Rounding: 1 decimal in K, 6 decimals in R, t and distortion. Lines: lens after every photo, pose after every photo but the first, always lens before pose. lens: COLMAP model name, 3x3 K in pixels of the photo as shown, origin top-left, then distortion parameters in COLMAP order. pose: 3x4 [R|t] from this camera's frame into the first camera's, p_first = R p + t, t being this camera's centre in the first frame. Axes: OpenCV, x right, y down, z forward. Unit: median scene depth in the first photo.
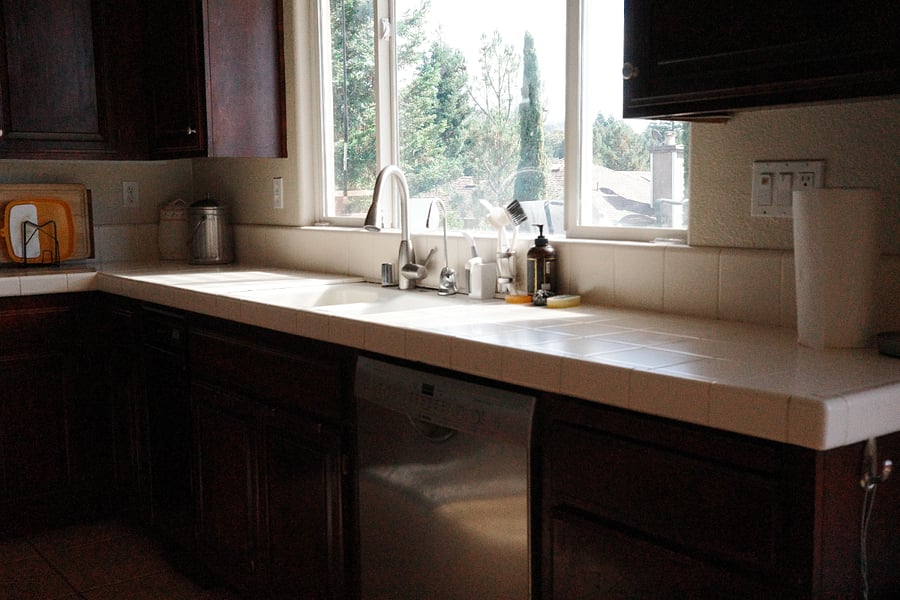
lens RADIAL K [[999.0, 0, 452.4], [0, 999.0, 295.3], [0, 0, 1]] dist [0.040756, 0.000000]
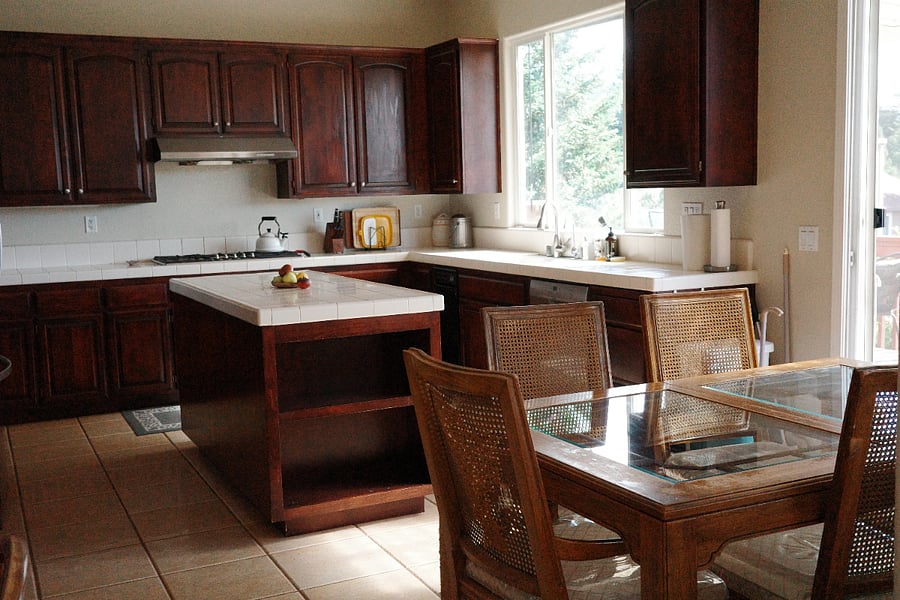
lens RADIAL K [[999.0, 0, 450.3], [0, 999.0, 303.2], [0, 0, 1]] dist [0.040756, 0.000000]
pose [[0.979058, 0.005105, -0.203517, 0.144152], [-0.002696, 0.999923, 0.012113, 0.058096], [0.203563, -0.011310, 0.978997, -0.993696]]
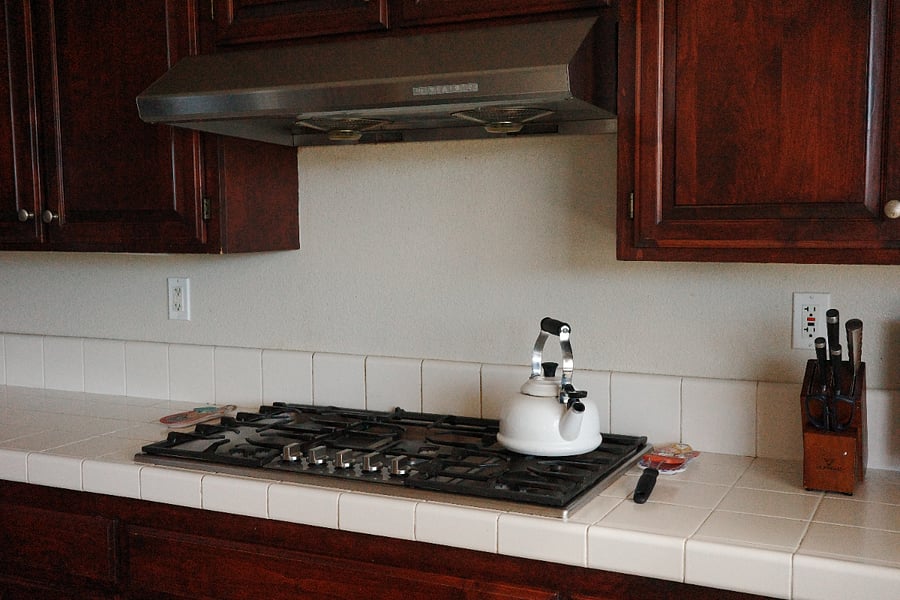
lens RADIAL K [[999.0, 0, 449.4], [0, 999.0, 297.1], [0, 0, 1]] dist [0.040756, 0.000000]
pose [[0.457732, 0.082011, -0.885300, -0.166814], [-0.091583, 0.994789, 0.044802, -0.128146], [0.884361, 0.060571, 0.462857, 0.635050]]
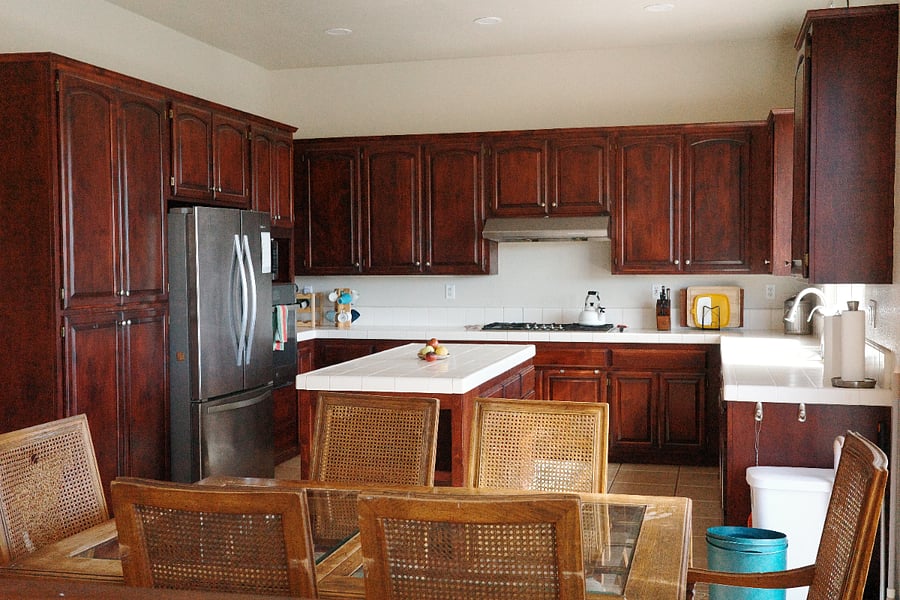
lens RADIAL K [[999.0, 0, 453.8], [0, 999.0, 301.4], [0, 0, 1]] dist [0.040756, 0.000000]
pose [[0.619977, 0.038638, -0.783668, 0.857960], [-0.083075, 0.996405, -0.016596, -0.012088], [0.780210, 0.075392, 0.620958, -0.615451]]
